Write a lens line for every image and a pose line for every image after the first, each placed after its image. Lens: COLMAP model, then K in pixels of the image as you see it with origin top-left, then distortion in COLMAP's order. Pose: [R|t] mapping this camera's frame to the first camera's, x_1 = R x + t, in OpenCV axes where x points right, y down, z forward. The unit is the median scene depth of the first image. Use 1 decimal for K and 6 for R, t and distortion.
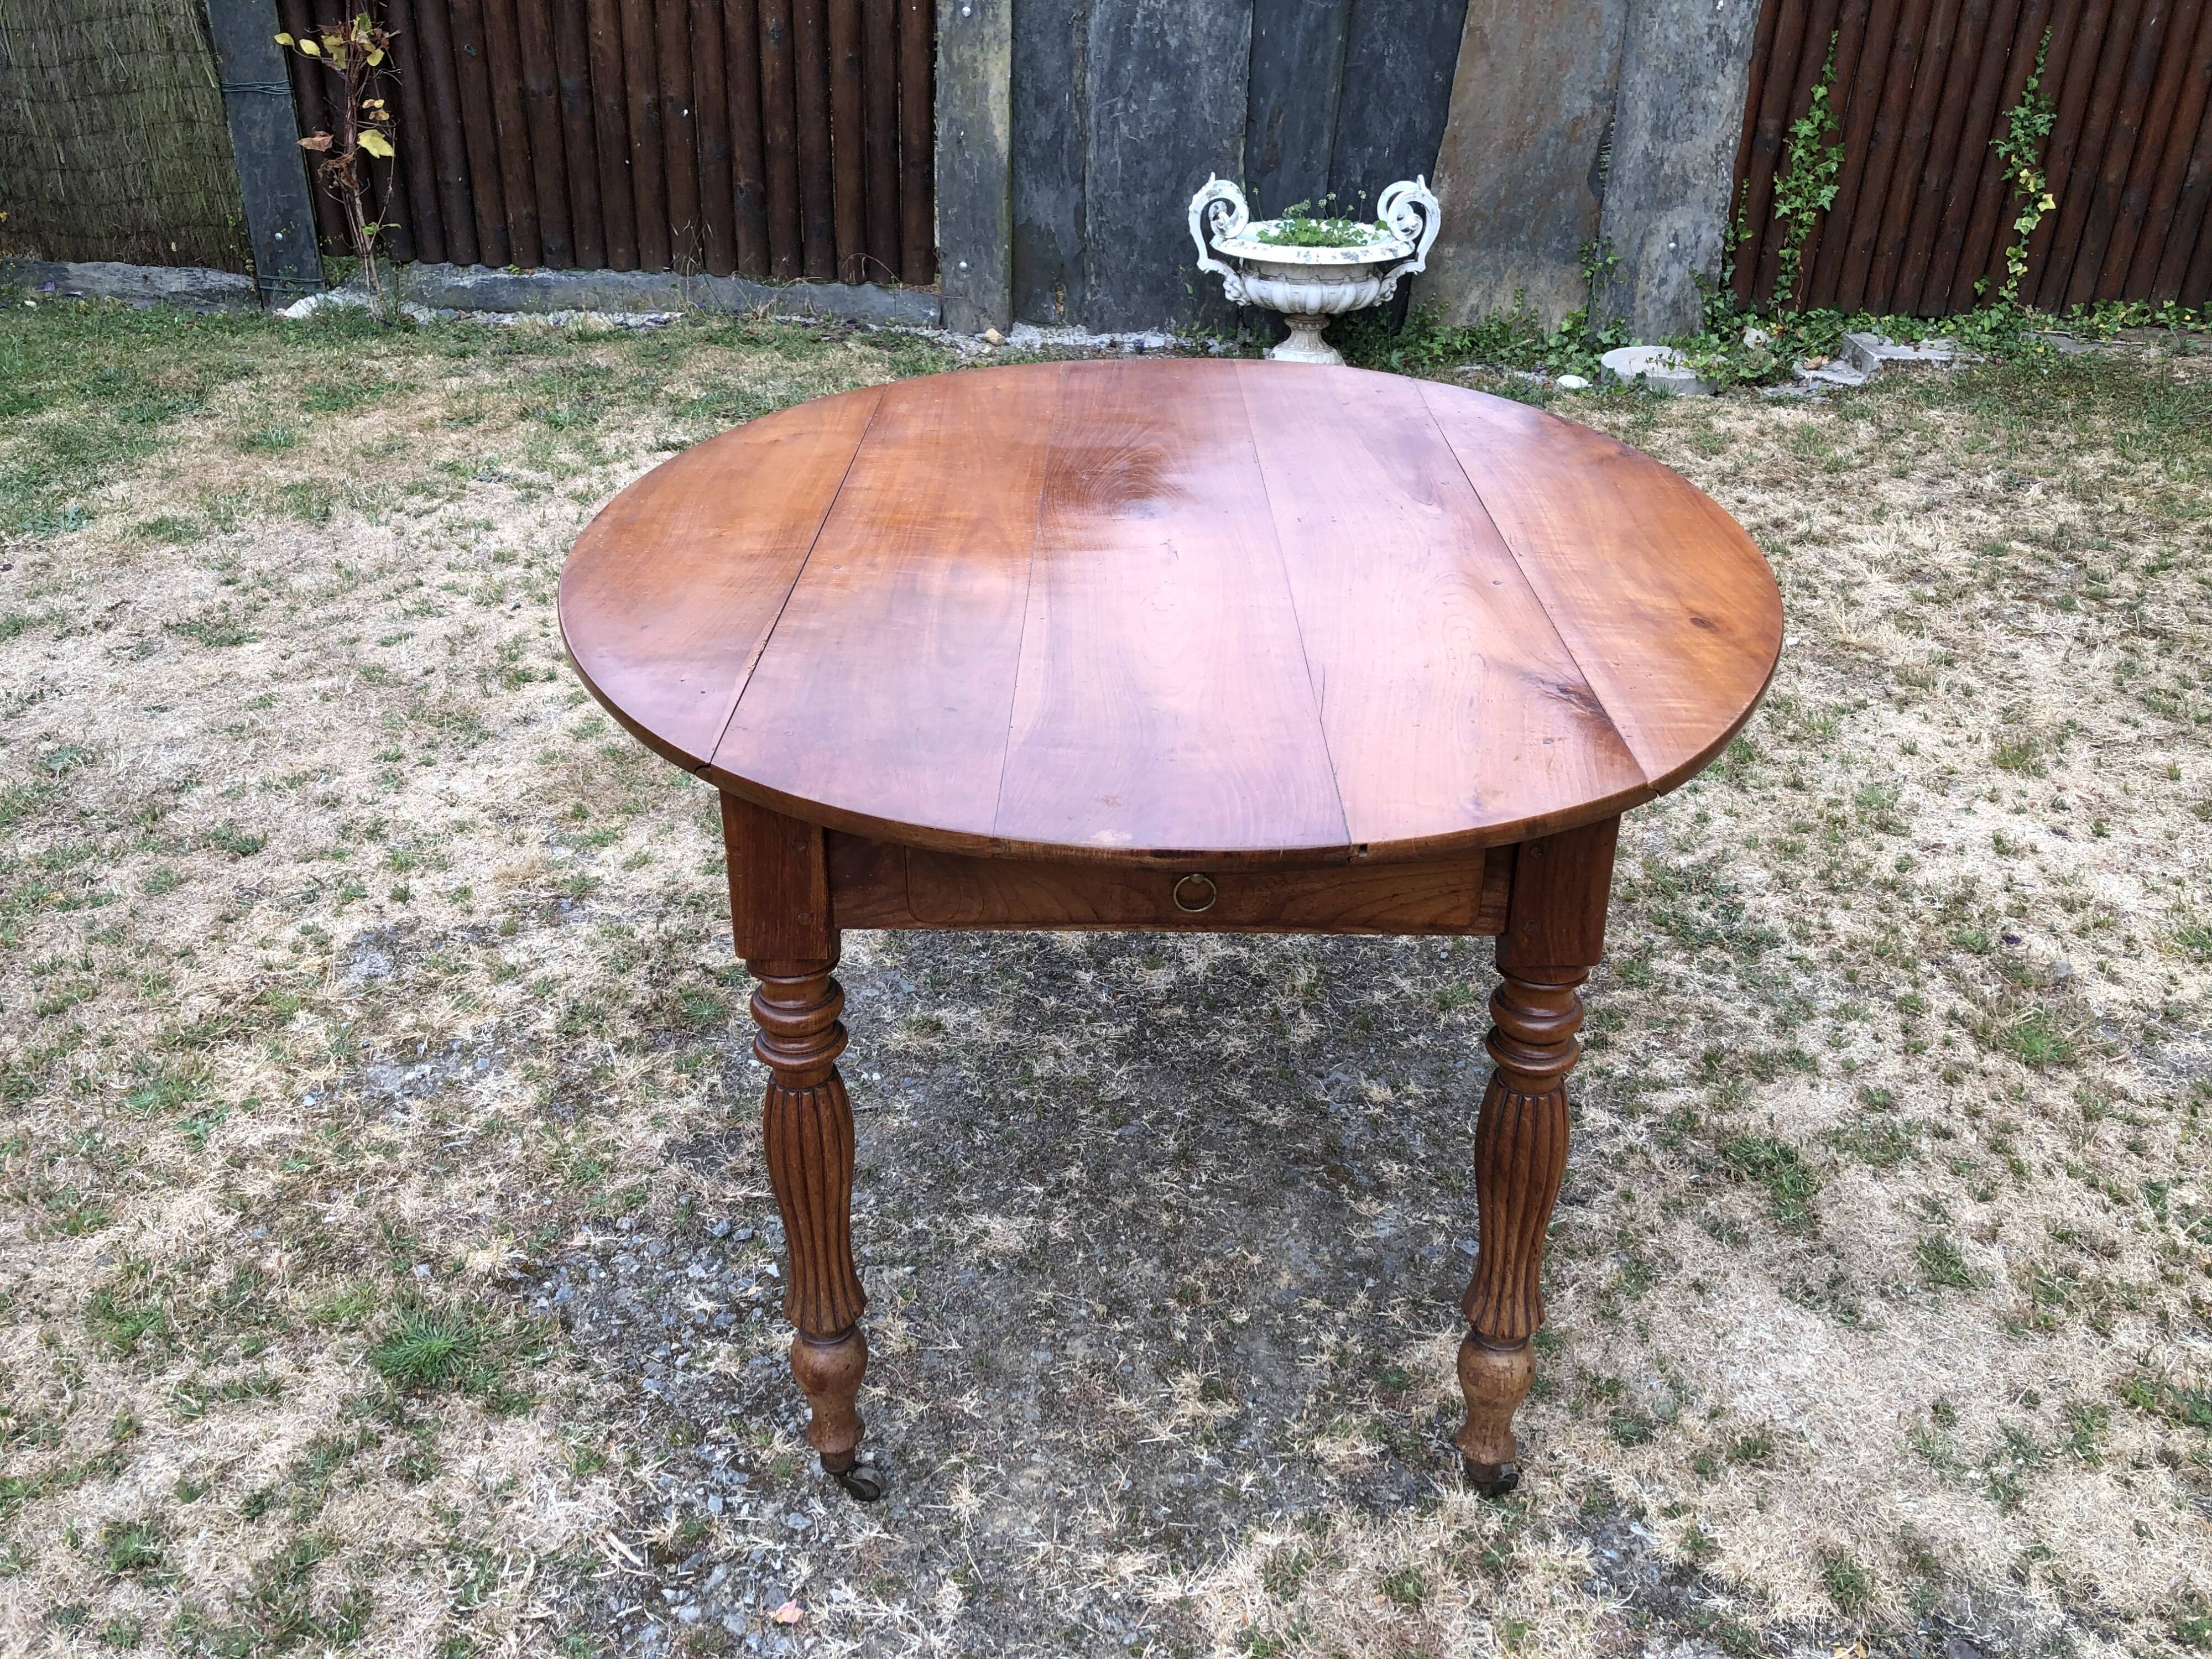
lens RADIAL K [[1834.1, 0, 1104.3], [0, 1834.1, 813.5], [0, 0, 1]] dist [-0.005319, 0.041385]
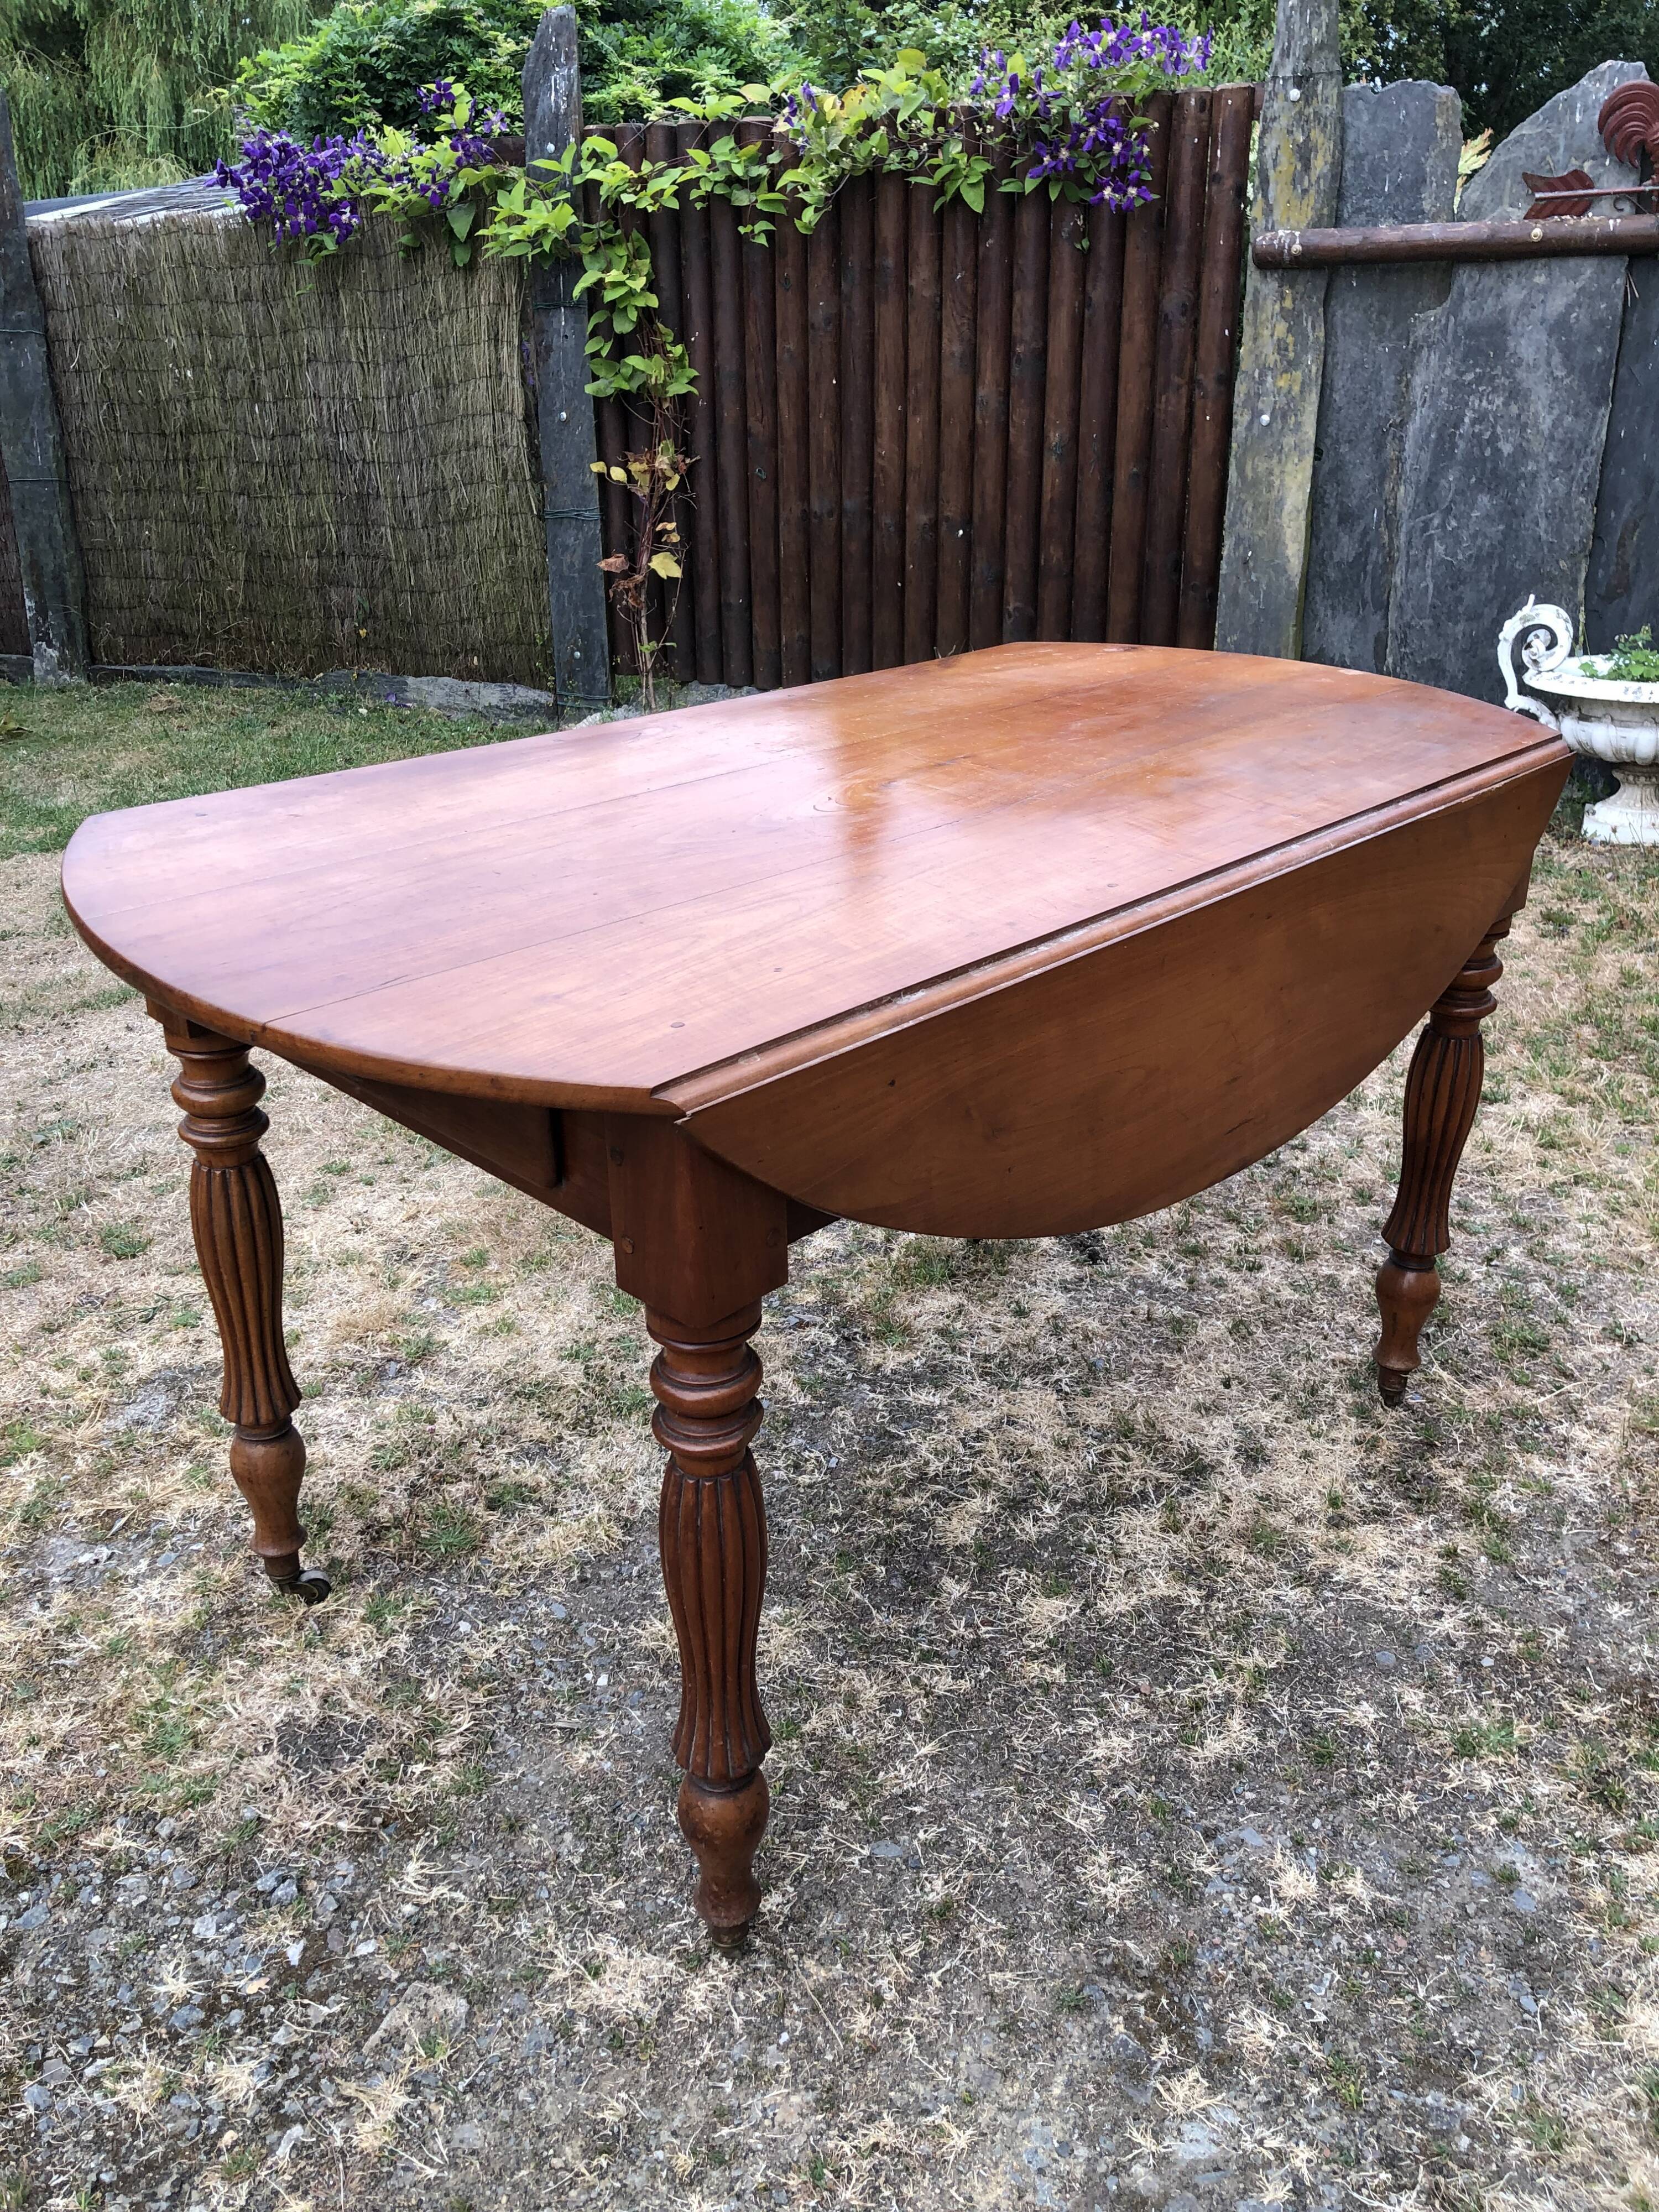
lens RADIAL K [[1833.6, 0, 846.2], [0, 1833.6, 1090.2], [0, 0, 1]] dist [-0.009935, 0.052003]
pose [[0.929770, 0.104096, -0.353118, 0.162774], [-0.138415, 0.987658, -0.073299, -0.039941], [0.341130, 0.117028, 0.932703, 0.260091]]
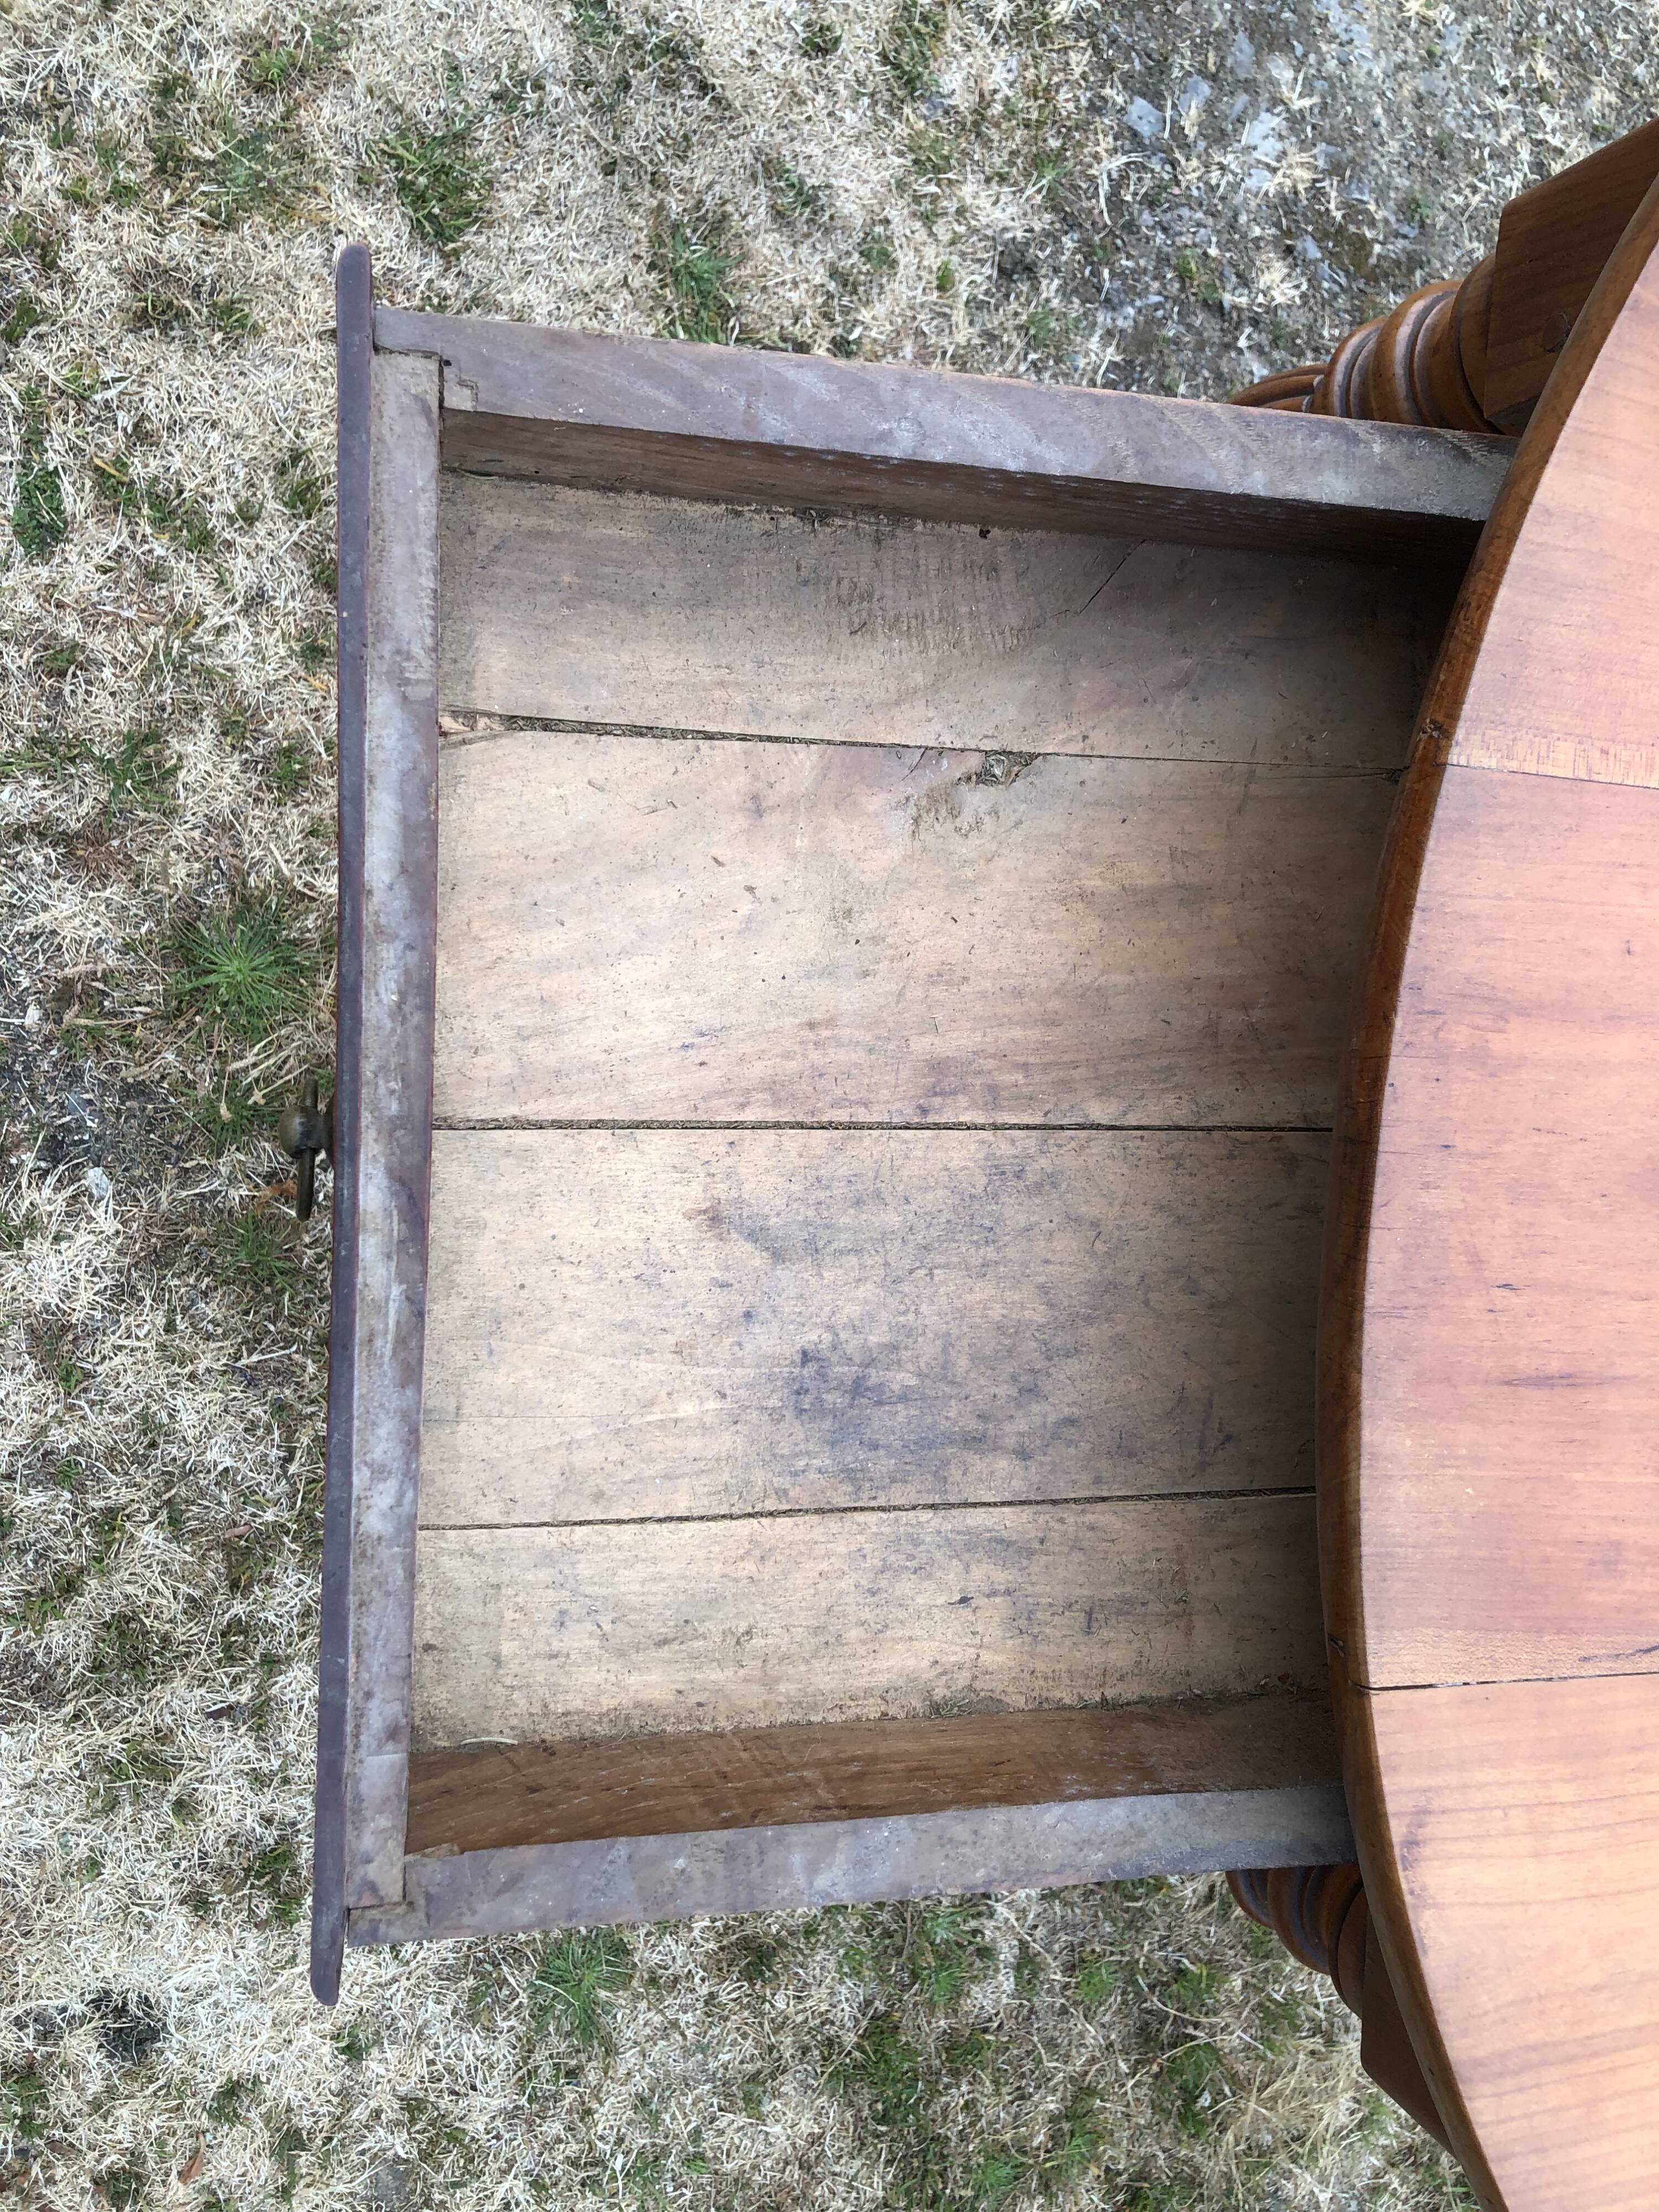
lens RADIAL K [[1799.6, 0, 836.0], [0, 1799.6, 1076.9], [0, 0, 1]] dist [0.010563, 0.008092]
pose [[-0.888489, 0.367039, -0.275445, 0.418905], [-0.433853, -0.476271, 0.764812, -0.247899], [0.149530, 0.799030, 0.582402, 0.639236]]
